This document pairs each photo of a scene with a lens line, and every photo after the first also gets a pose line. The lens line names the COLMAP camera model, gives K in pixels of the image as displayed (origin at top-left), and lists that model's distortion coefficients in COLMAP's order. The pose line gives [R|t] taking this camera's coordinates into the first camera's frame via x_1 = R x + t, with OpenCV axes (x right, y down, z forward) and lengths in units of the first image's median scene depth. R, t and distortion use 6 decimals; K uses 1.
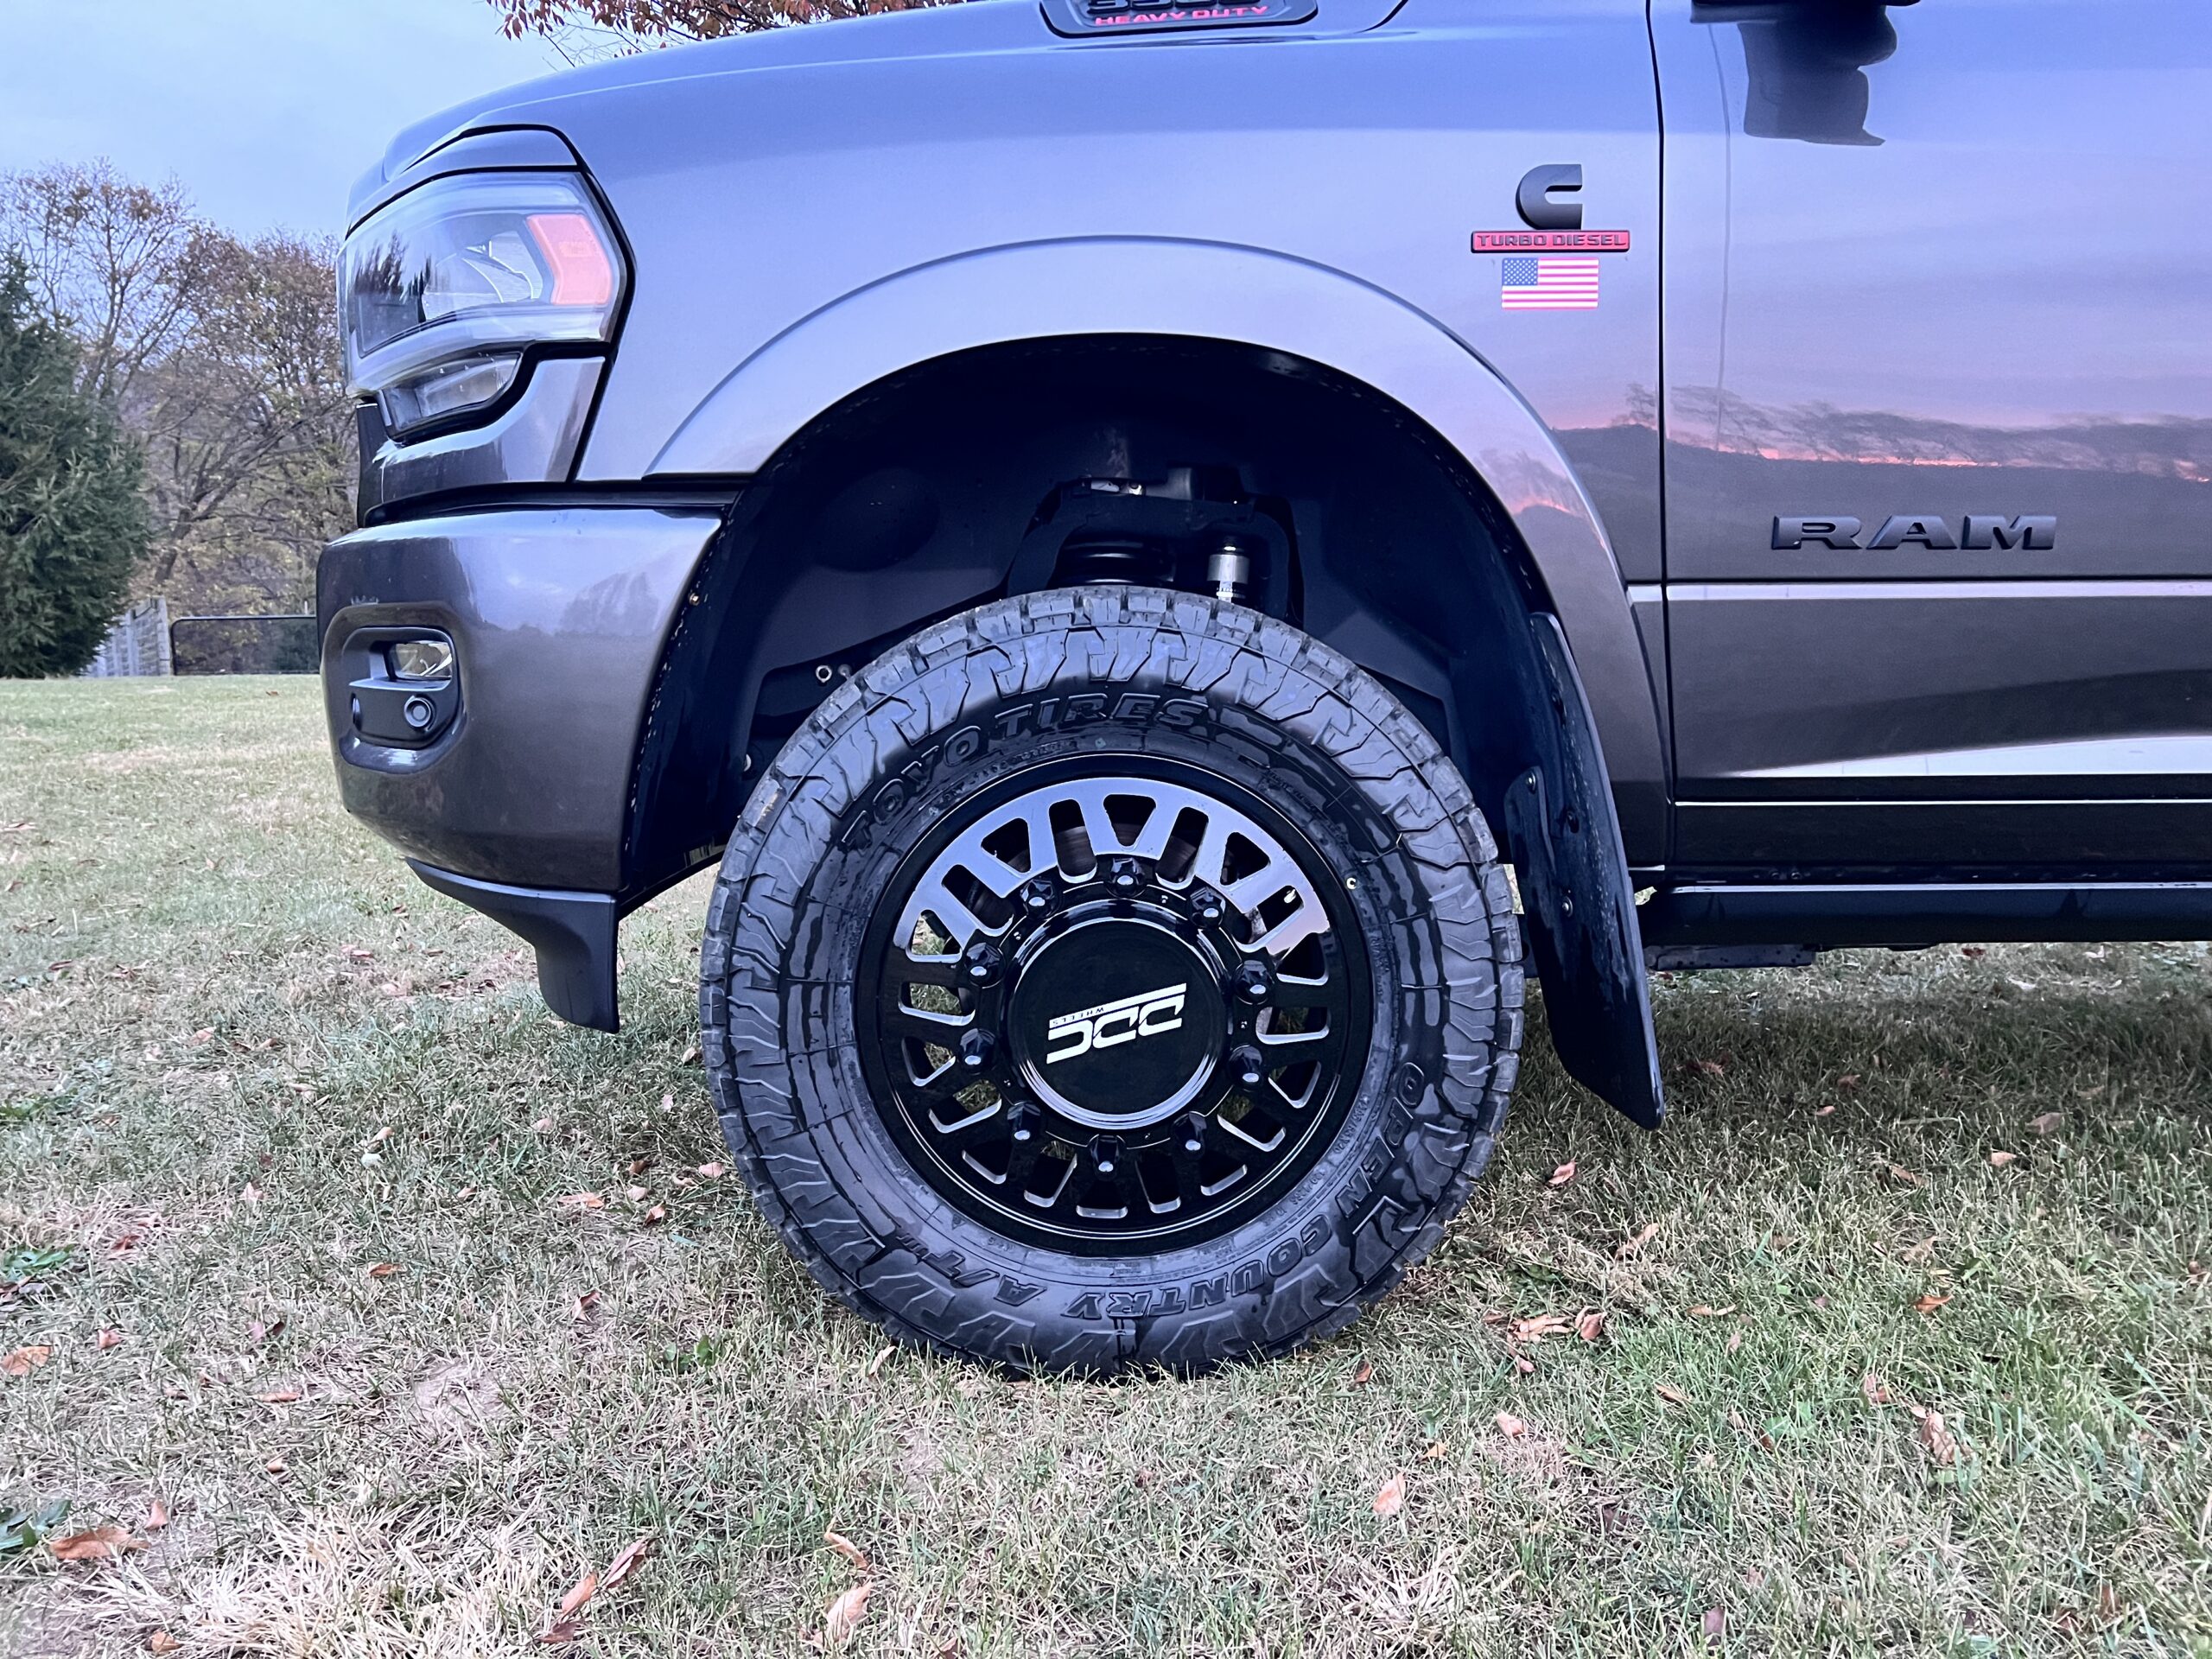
lens RADIAL K [[1672.4, 0, 1126.1], [0, 1672.4, 823.7], [0, 0, 1]] dist [0.105241, -0.131694]
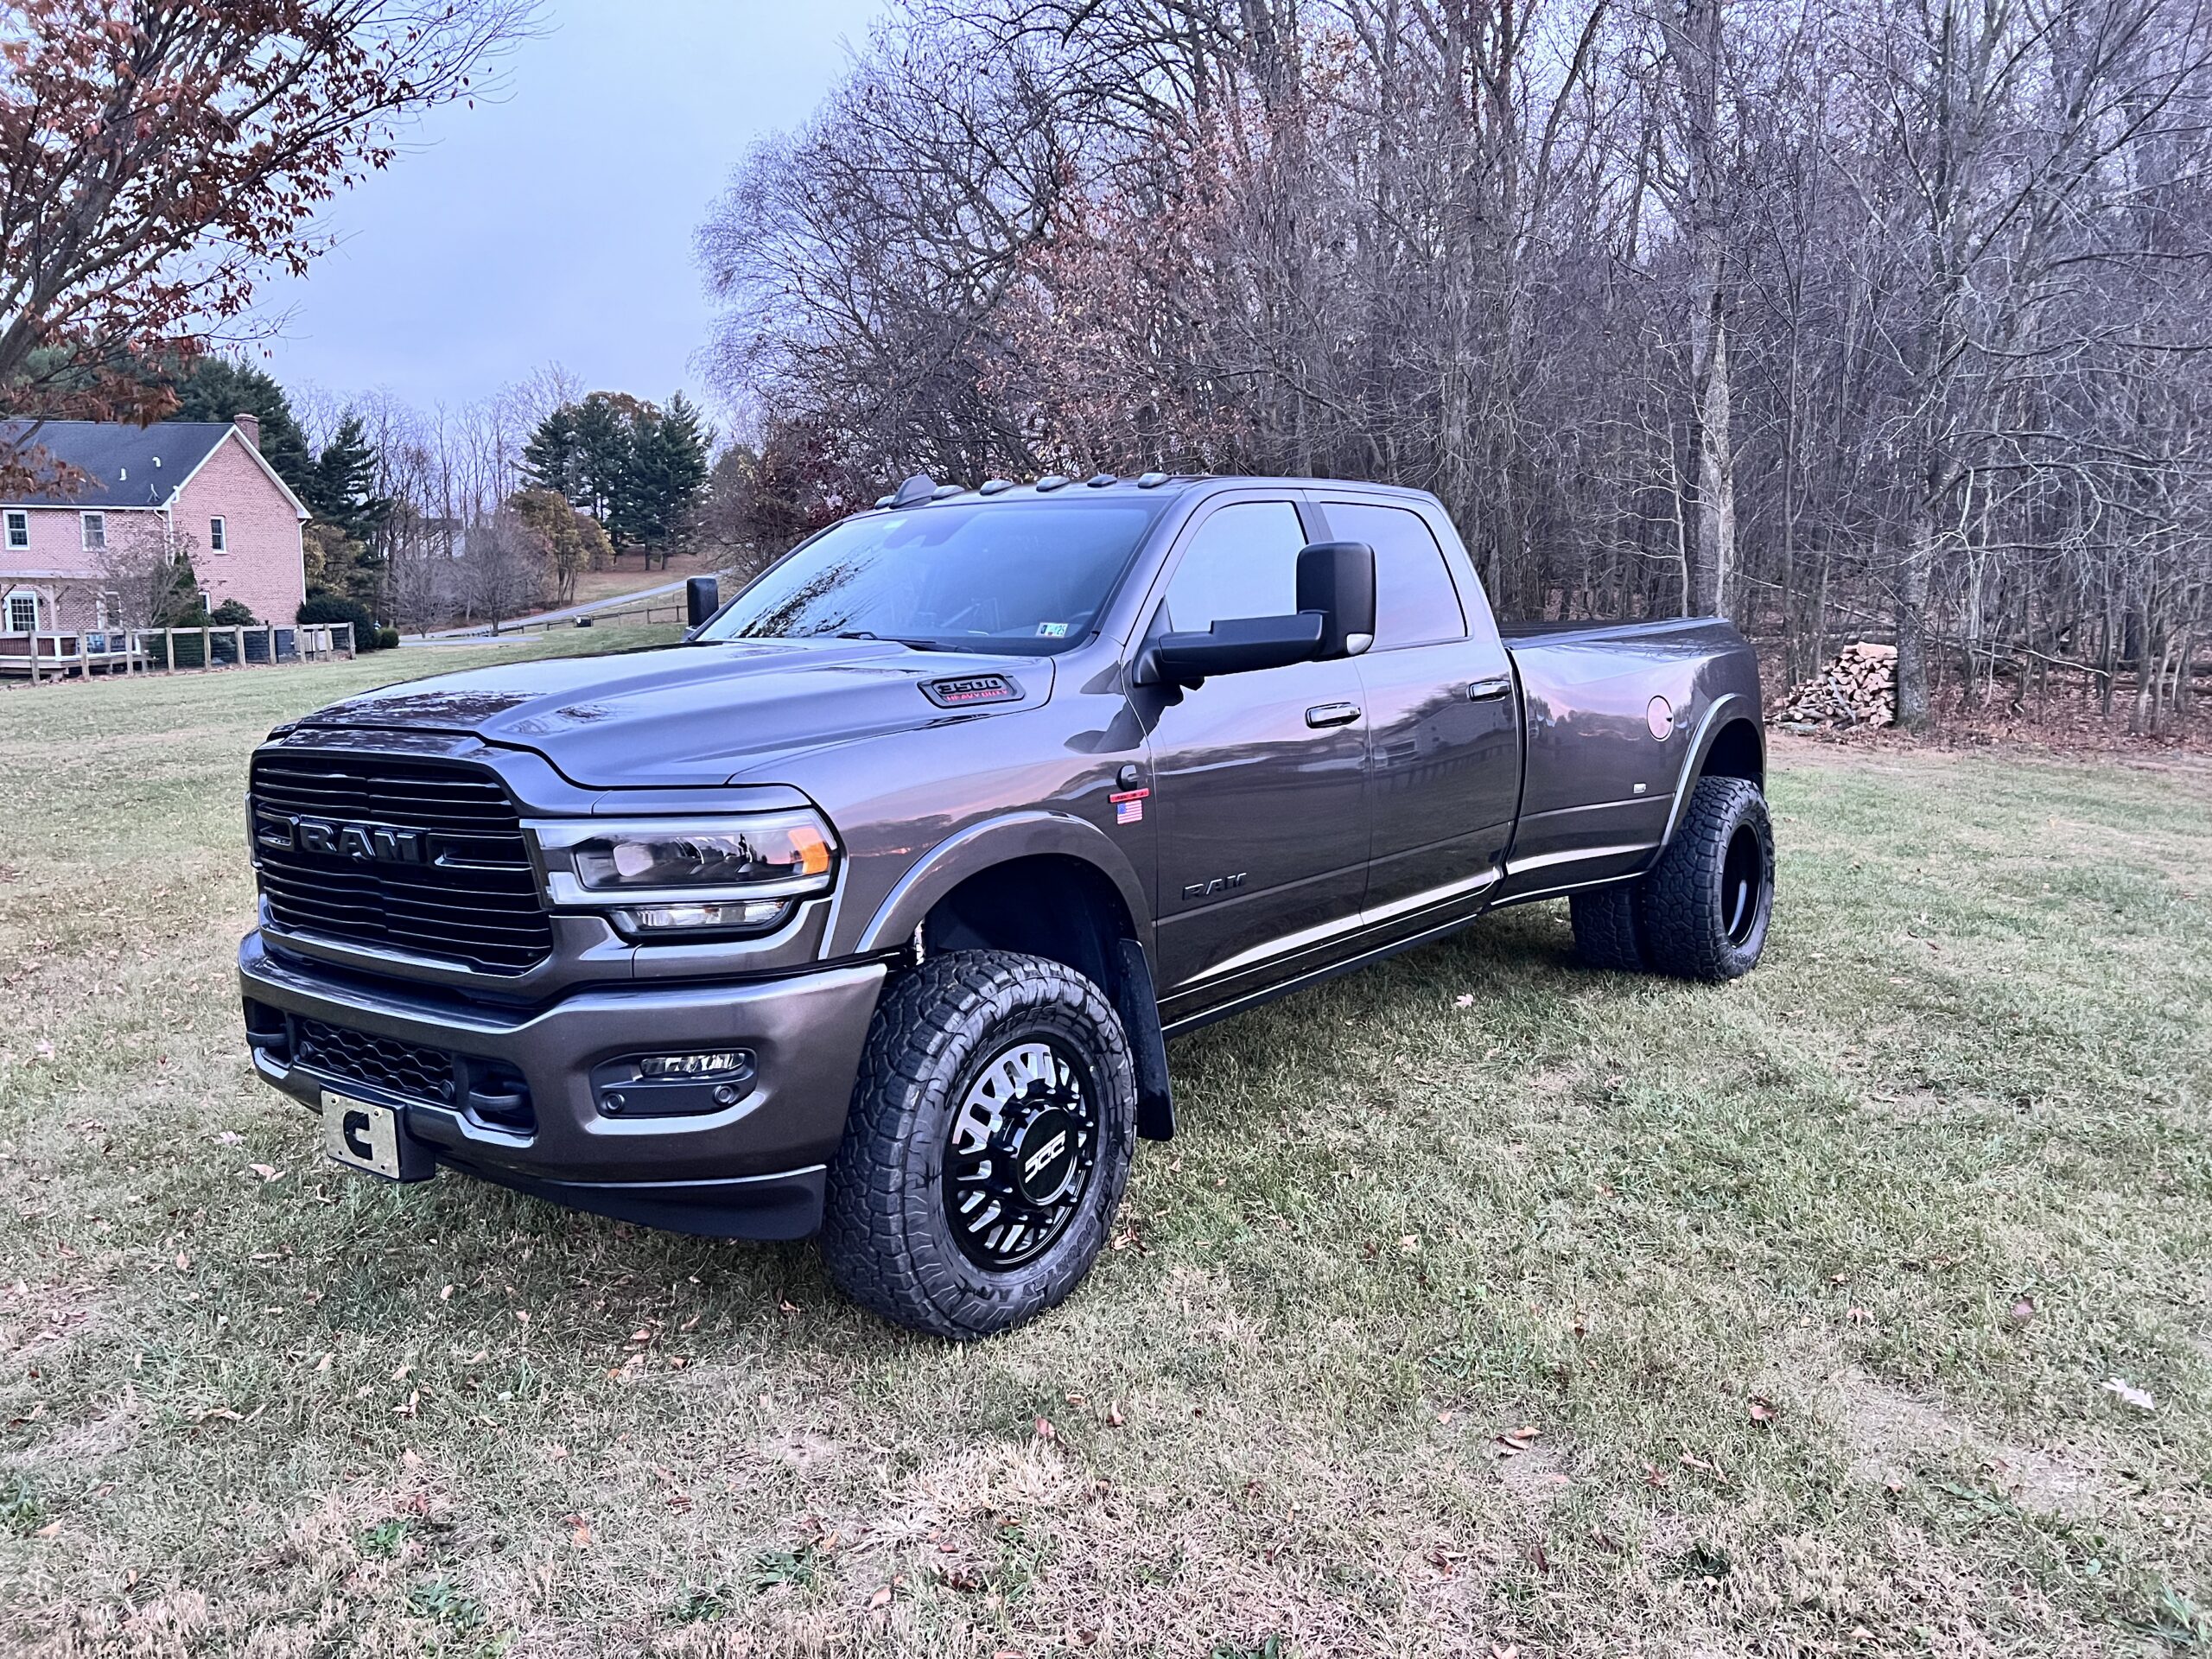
lens RADIAL K [[1672.4, 0, 1126.1], [0, 1672.4, 823.7], [0, 0, 1]] dist [0.105241, -0.131694]
pose [[0.630776, -0.115195, 0.767367, -1.559718], [0.117857, 0.991669, 0.051988, -0.412458], [-0.766962, 0.057647, 0.639097, -0.523255]]
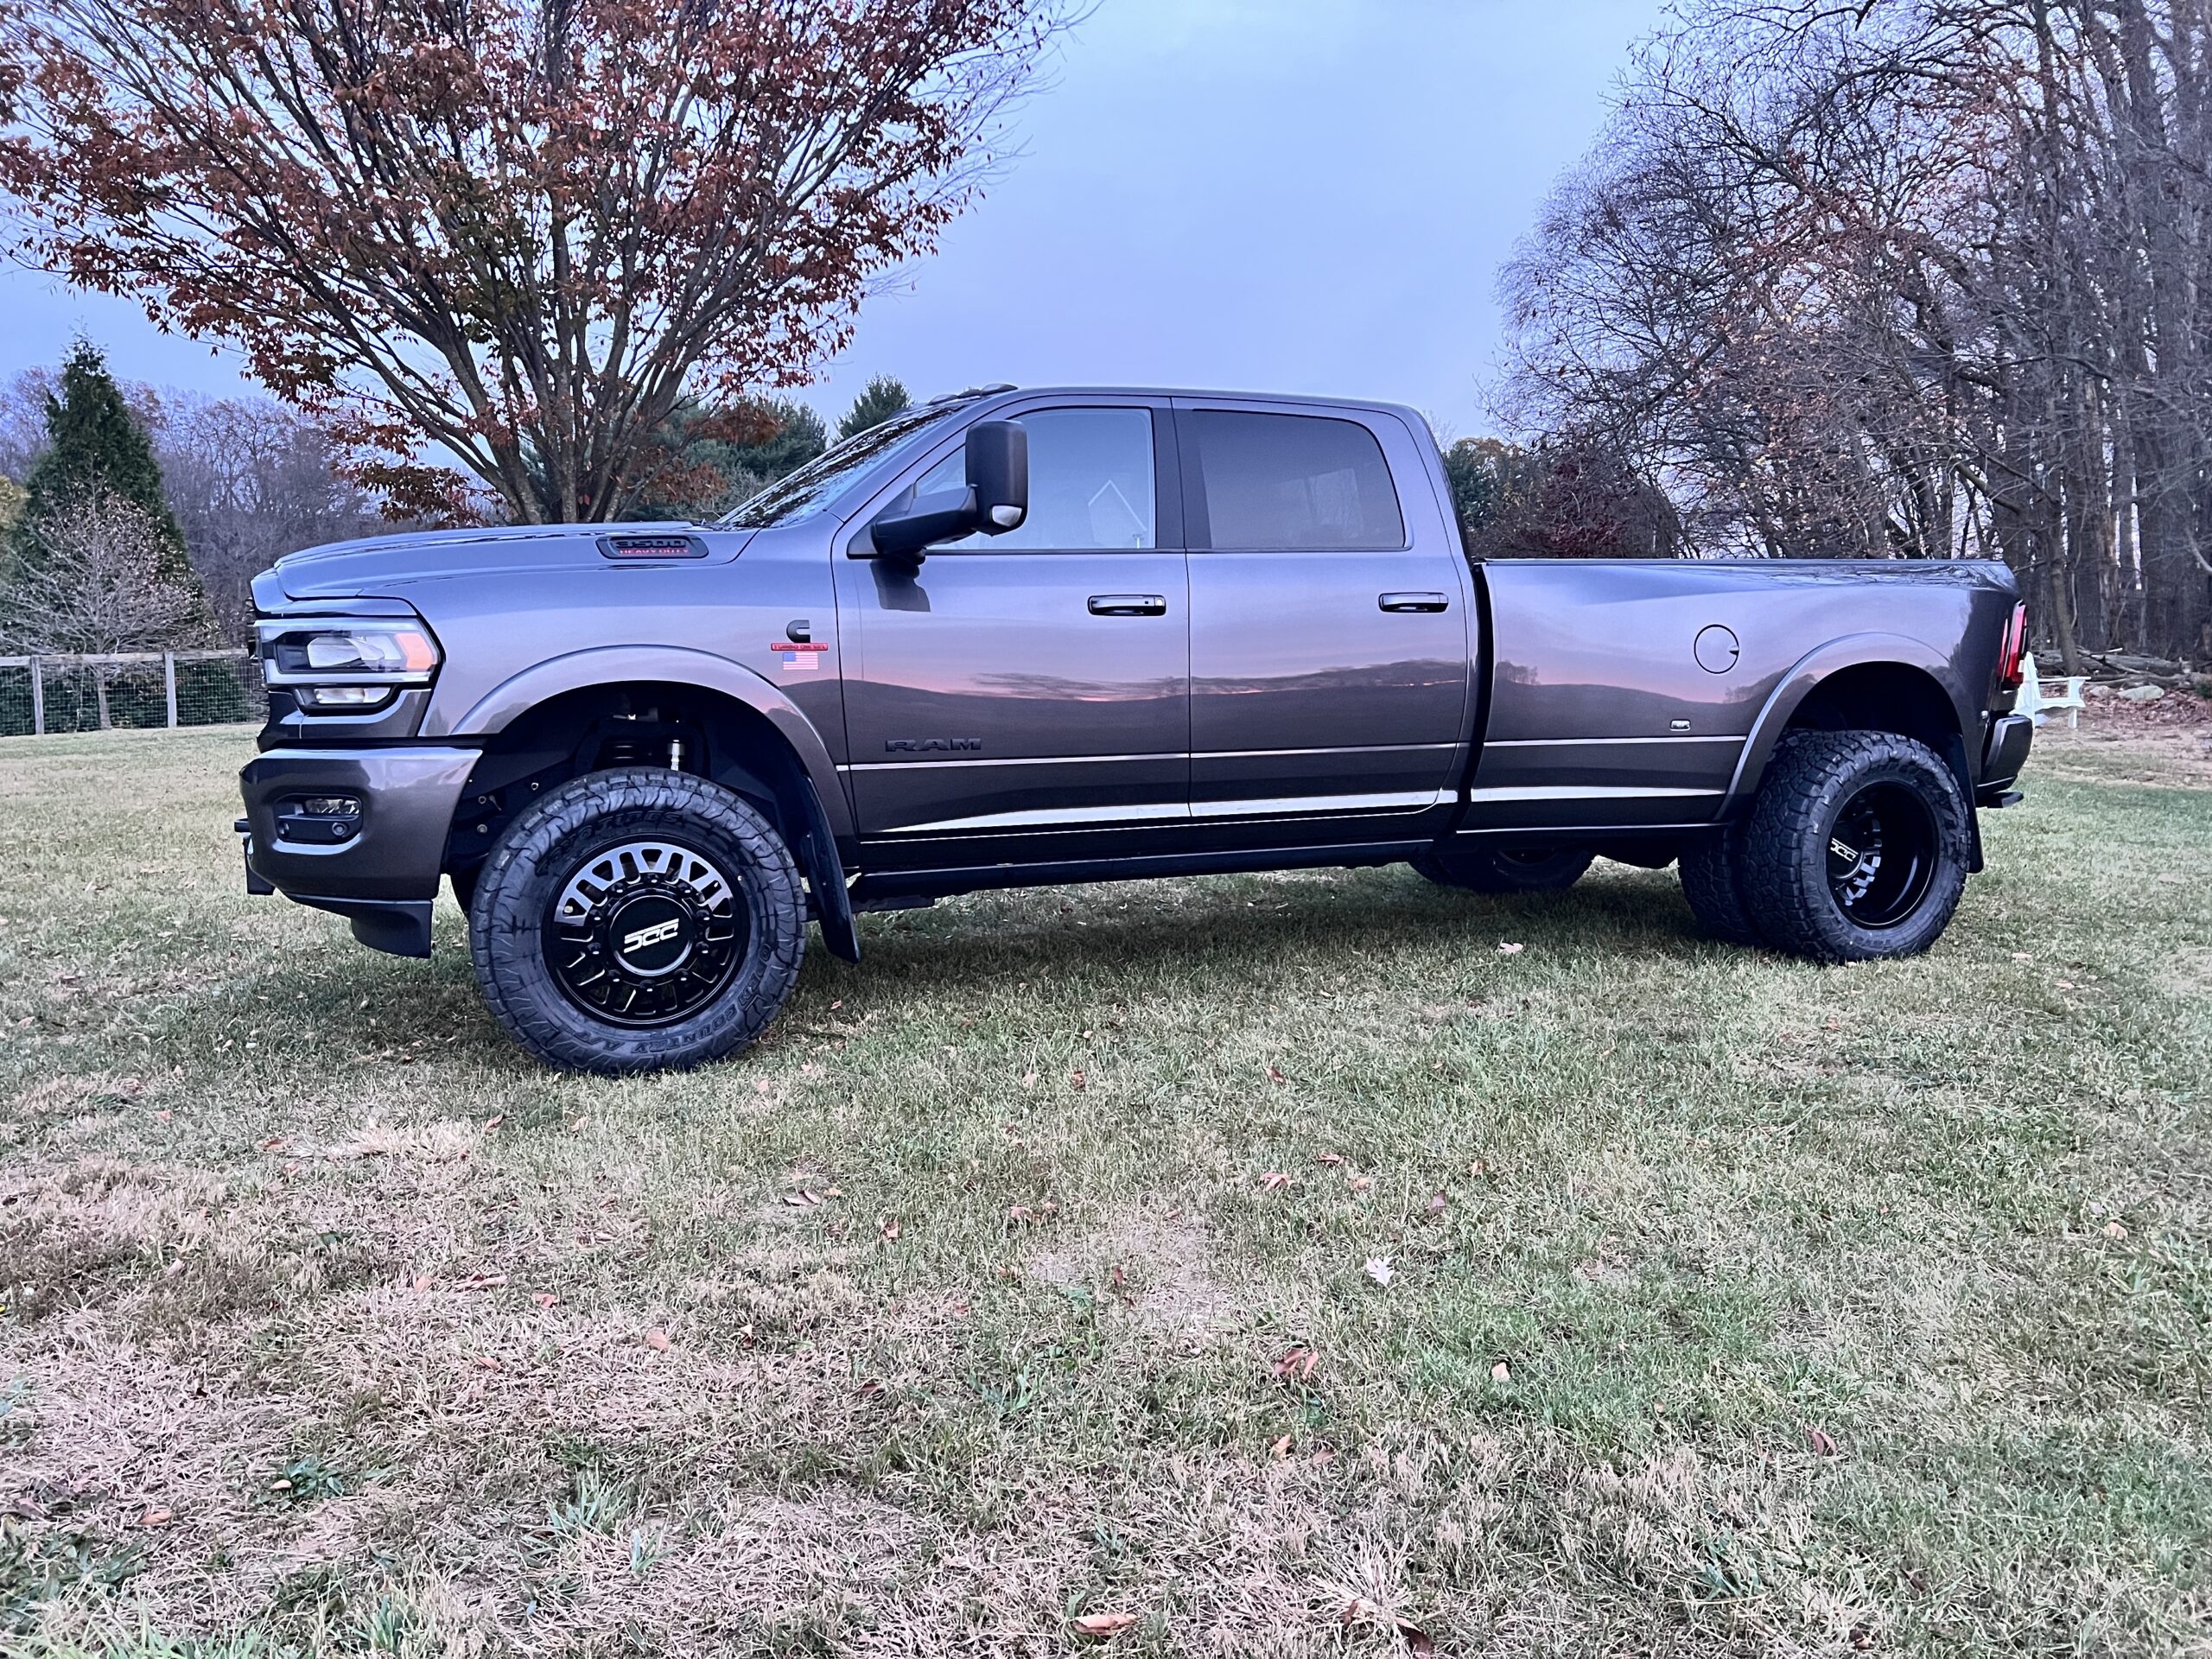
lens RADIAL K [[1672.4, 0, 1126.1], [0, 1672.4, 823.7], [0, 0, 1]] dist [0.105241, -0.131694]
pose [[0.928932, -0.041263, 0.367944, -0.276192], [0.050929, 0.998564, -0.016593, 0.024569], [-0.366731, 0.034153, 0.929700, -1.721311]]
